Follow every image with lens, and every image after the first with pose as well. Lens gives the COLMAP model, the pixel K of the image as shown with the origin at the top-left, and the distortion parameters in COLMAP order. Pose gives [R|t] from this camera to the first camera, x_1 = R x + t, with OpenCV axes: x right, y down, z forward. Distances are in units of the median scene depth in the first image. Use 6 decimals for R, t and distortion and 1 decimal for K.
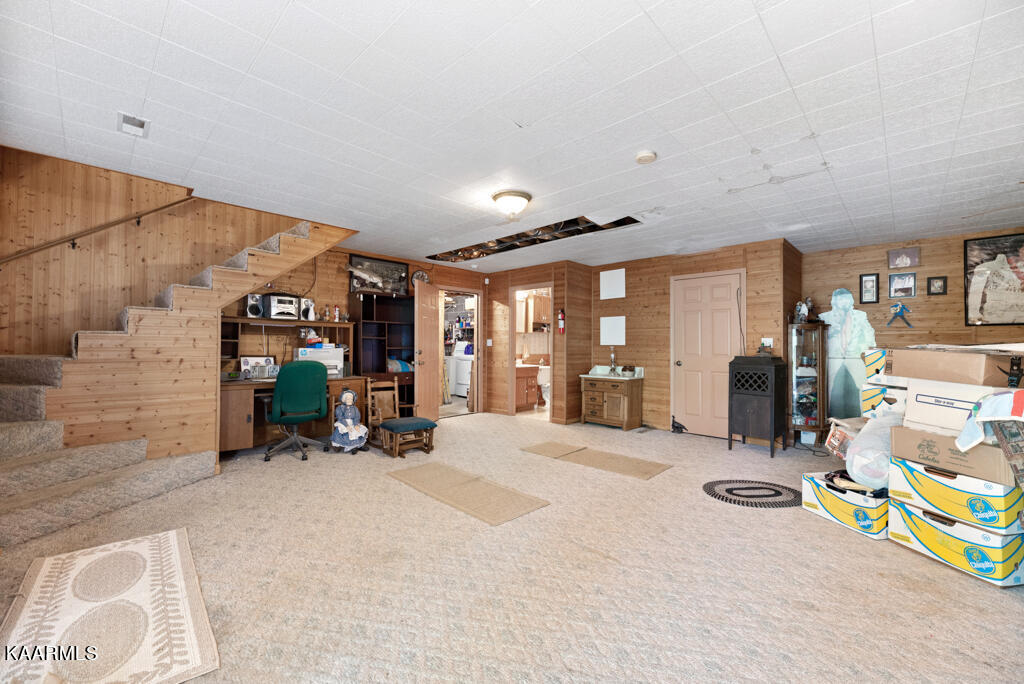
lens RADIAL K [[414.4, 0, 516.4], [0, 414.4, 340.7], [0, 0, 1]] dist [0.000375, -0.000398]
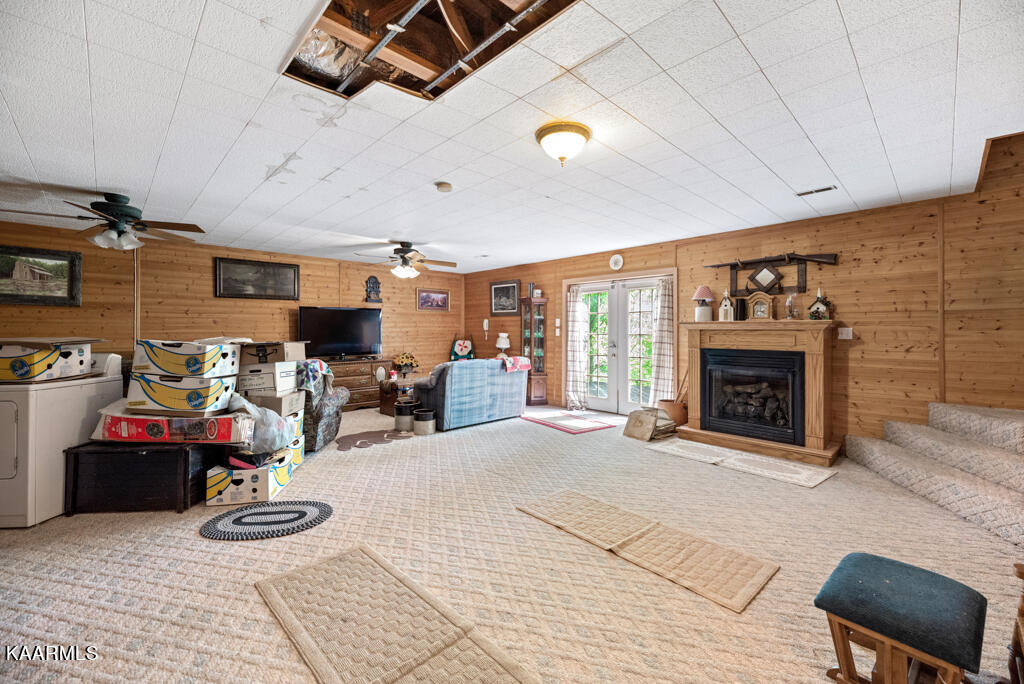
lens RADIAL K [[414.4, 0, 524.1], [0, 414.4, 327.9], [0, 0, 1]] dist [0.000375, -0.000398]
pose [[-0.999851, -0.005757, 0.016304, 0.037372], [-0.006086, 0.999777, -0.020239, -0.003468], [-0.016183, -0.020335, -0.999662, 1.439693]]
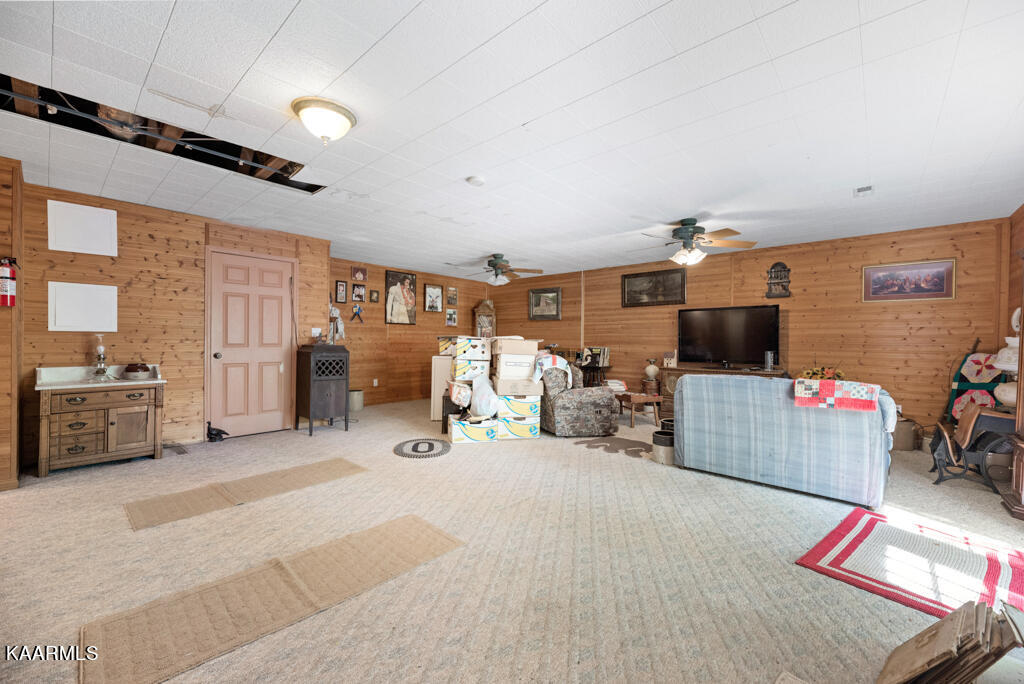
lens RADIAL K [[414.4, 0, 515.1], [0, 414.4, 343.9], [0, 0, 1]] dist [0.000375, -0.000398]
pose [[-0.042415, -0.016500, 0.998964, -0.589907], [-0.023951, 0.999593, 0.015494, 0.006734], [-0.998813, -0.023269, -0.042793, 0.604384]]
